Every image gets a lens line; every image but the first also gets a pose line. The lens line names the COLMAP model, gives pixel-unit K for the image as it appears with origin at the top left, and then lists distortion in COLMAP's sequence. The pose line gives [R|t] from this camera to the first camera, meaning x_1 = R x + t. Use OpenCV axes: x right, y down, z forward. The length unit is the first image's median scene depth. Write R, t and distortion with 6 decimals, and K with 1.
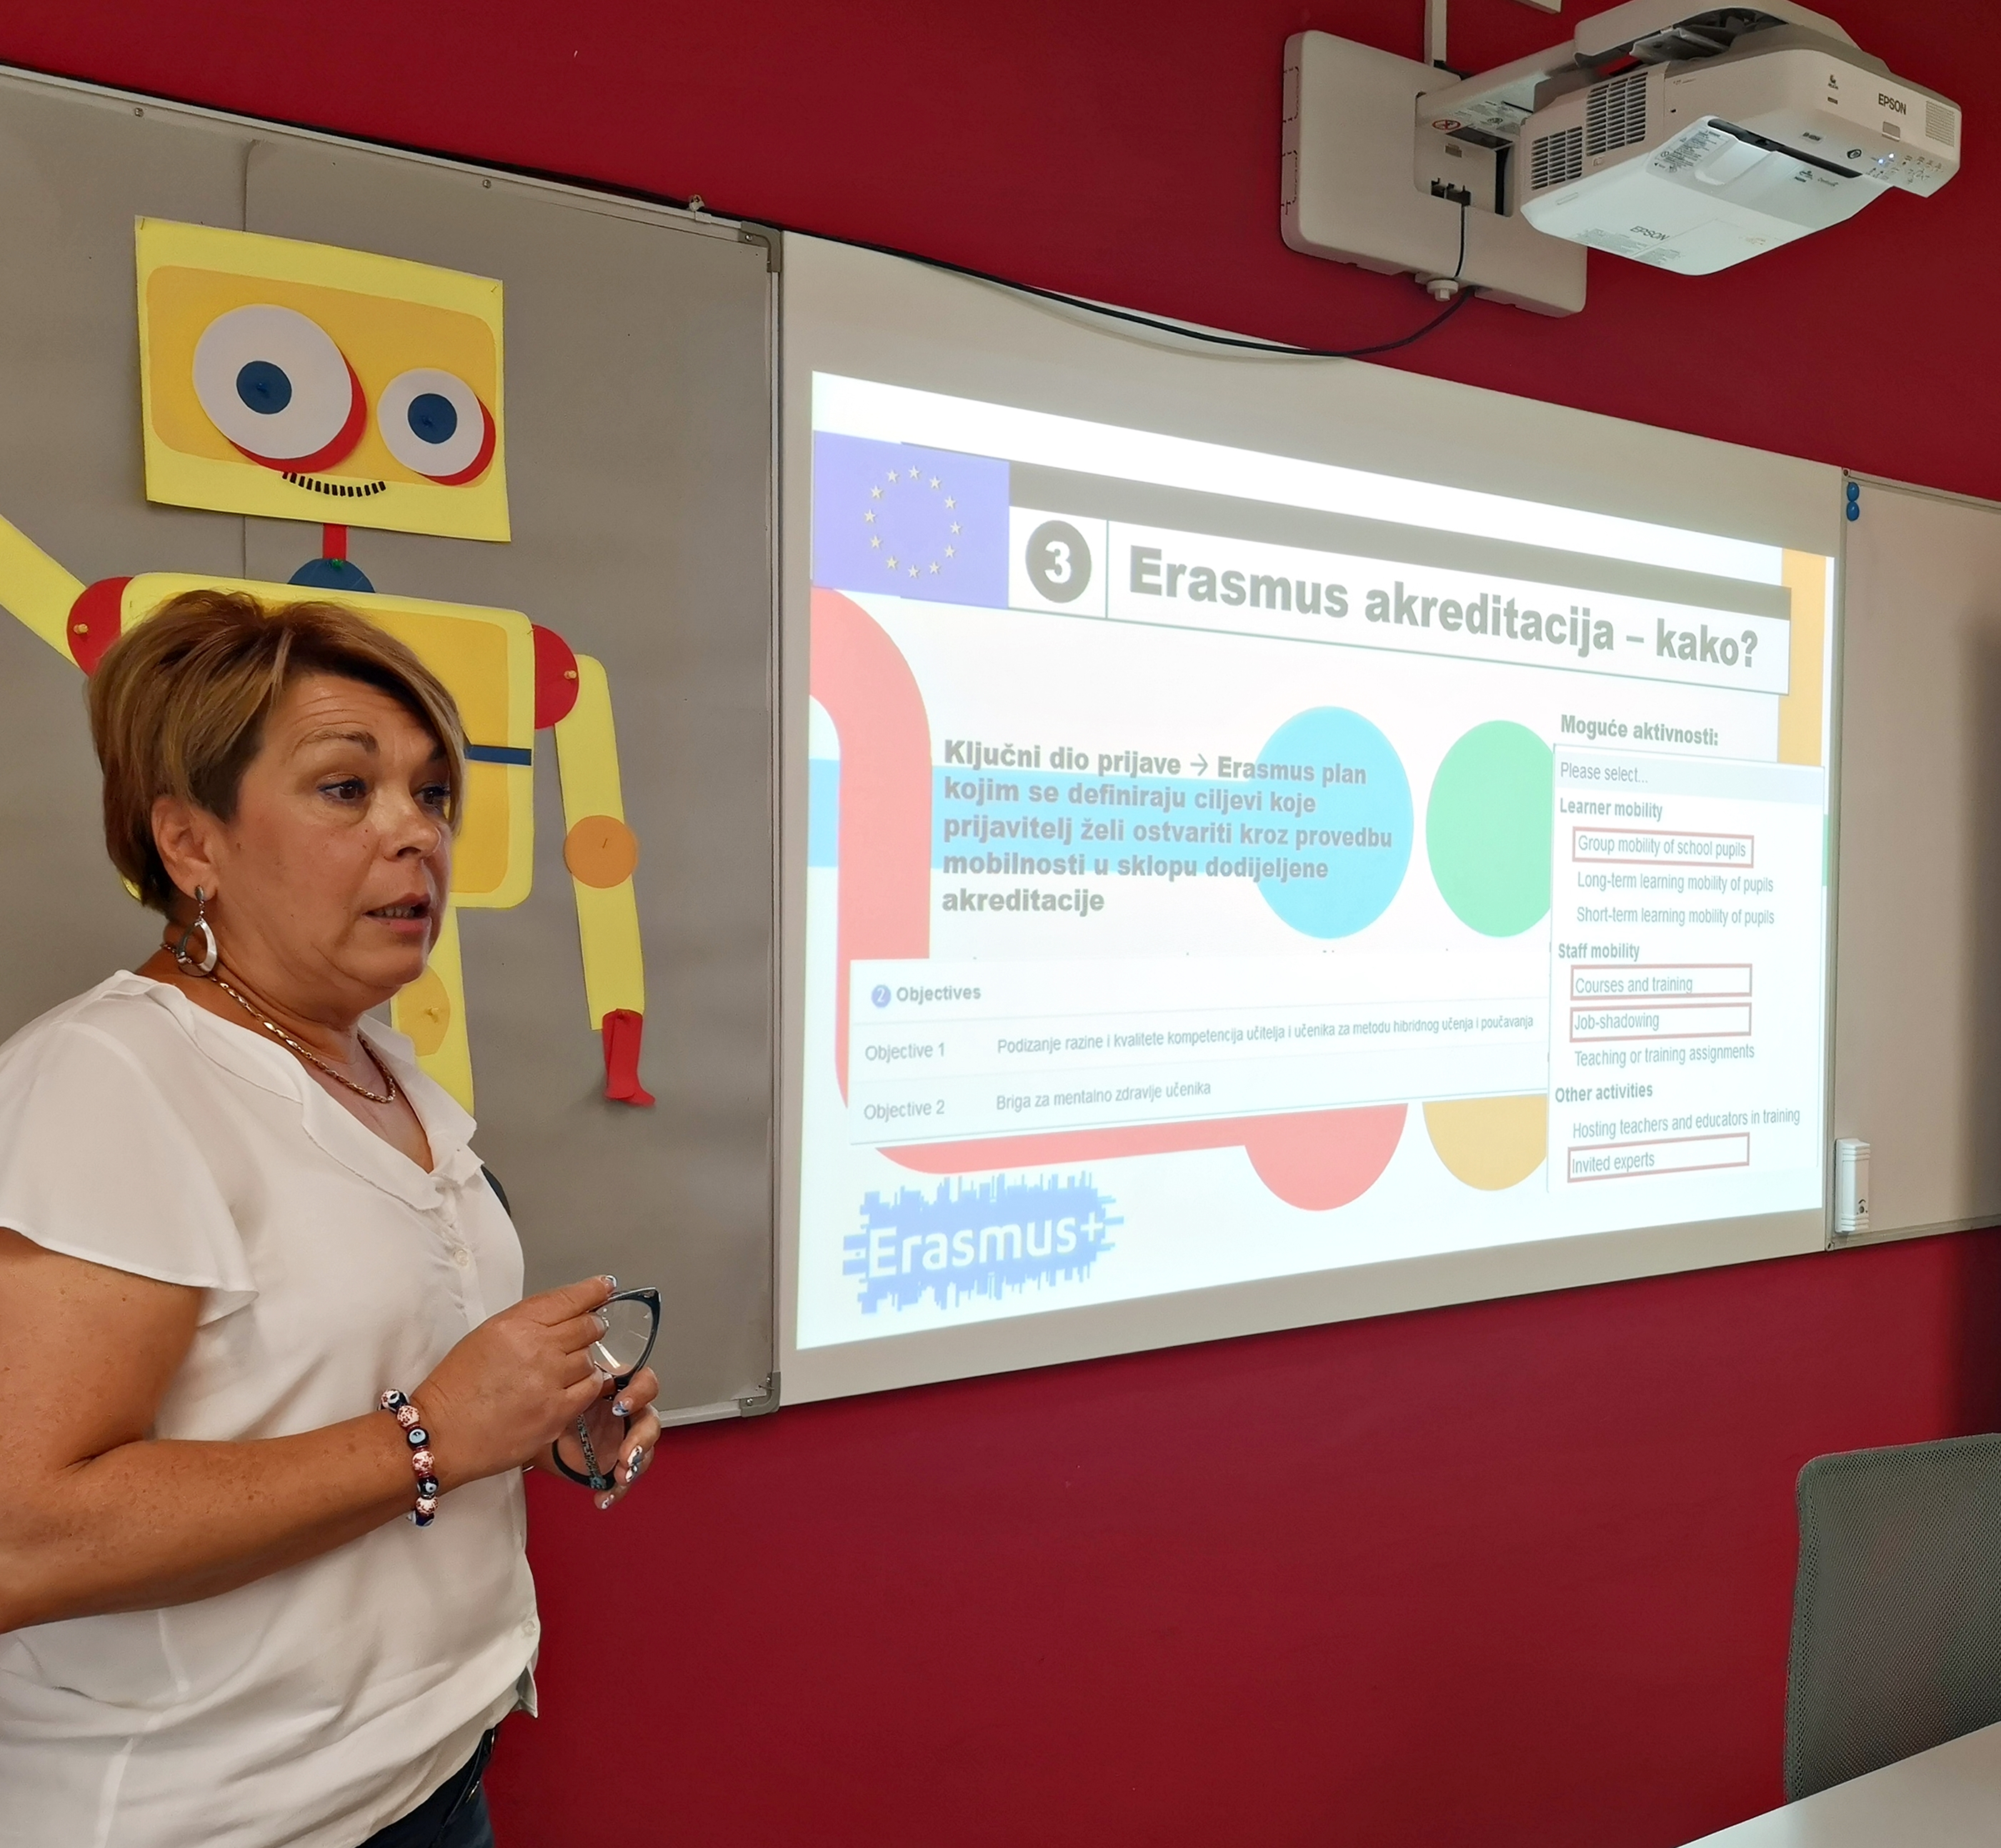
lens RADIAL K [[2298.4, 0, 1282.5], [0, 2298.4, 974.0], [0, 0, 1]] dist [0.003501, 0.000000]
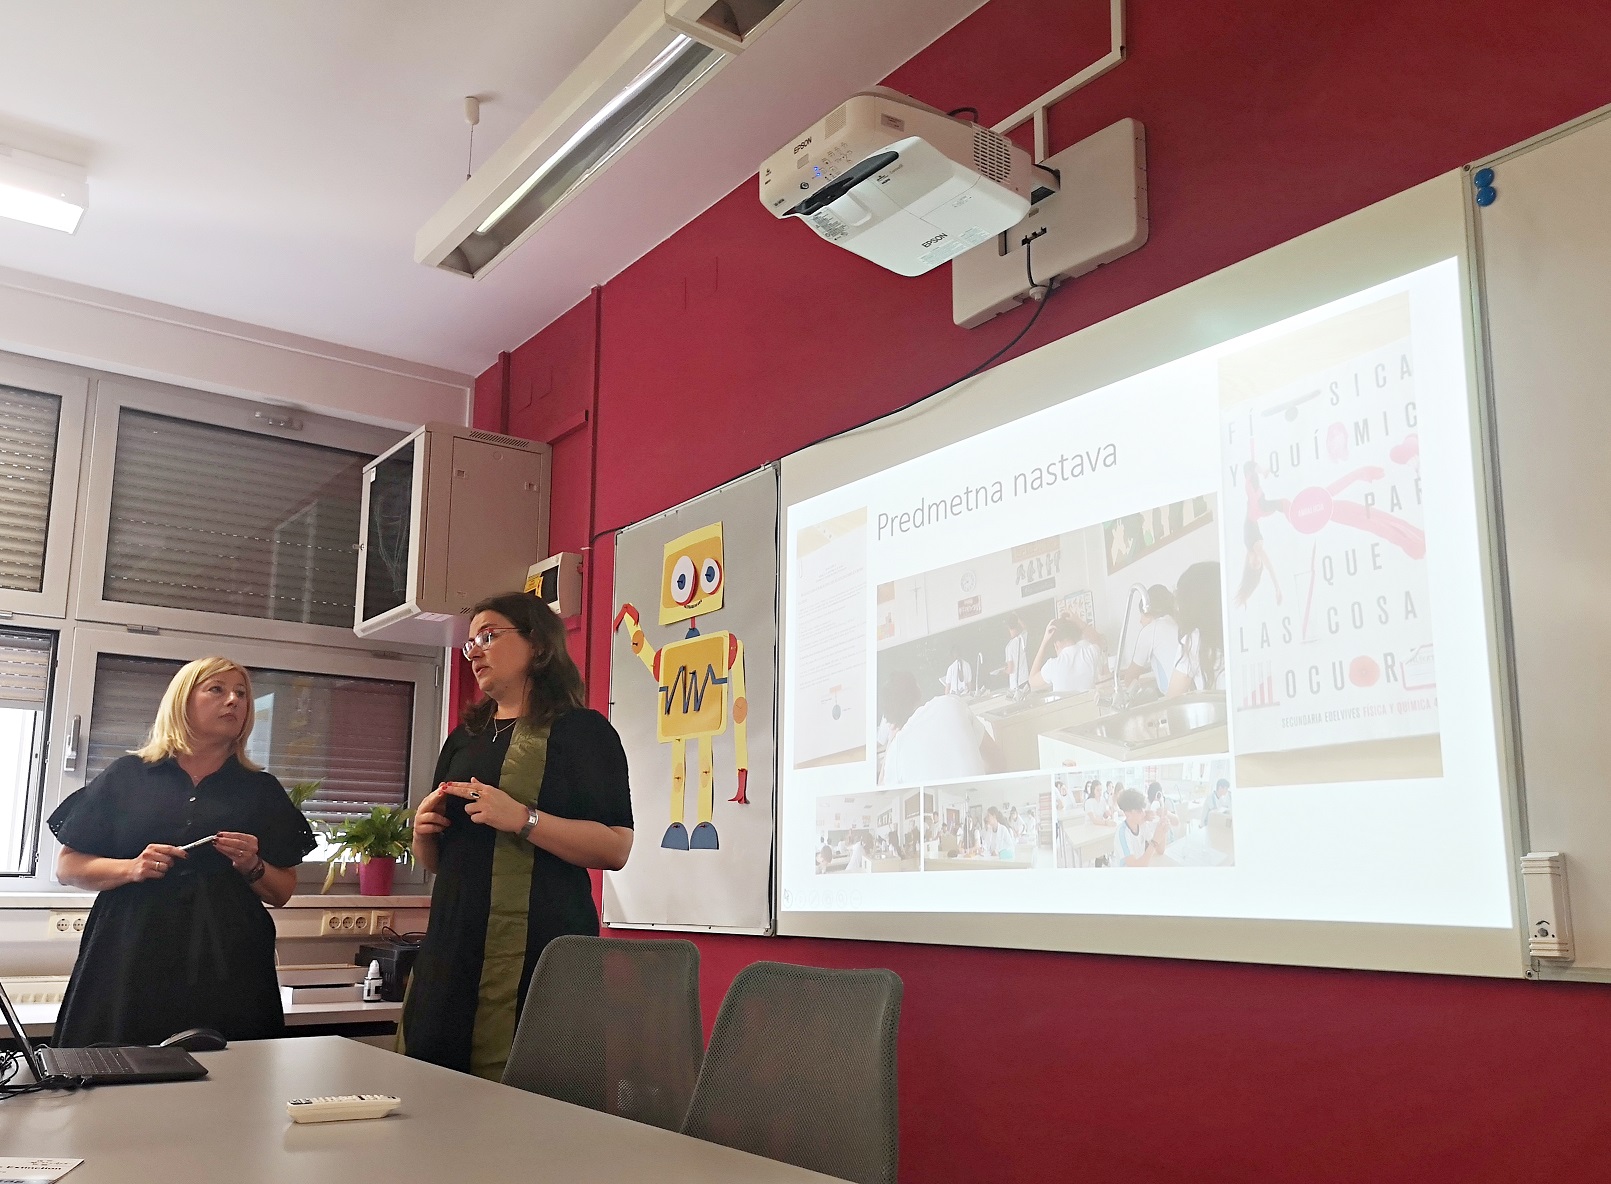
lens RADIAL K [[1390.1, 0, 801.5], [0, 1390.1, 649.4], [0, 0, 1]] dist [0.052873, -0.034392]
pose [[-0.090054, -0.183904, -0.978810, 1.273897], [-0.041401, 0.982645, -0.180815, 0.164118], [0.995076, 0.024241, -0.096105, 1.202884]]
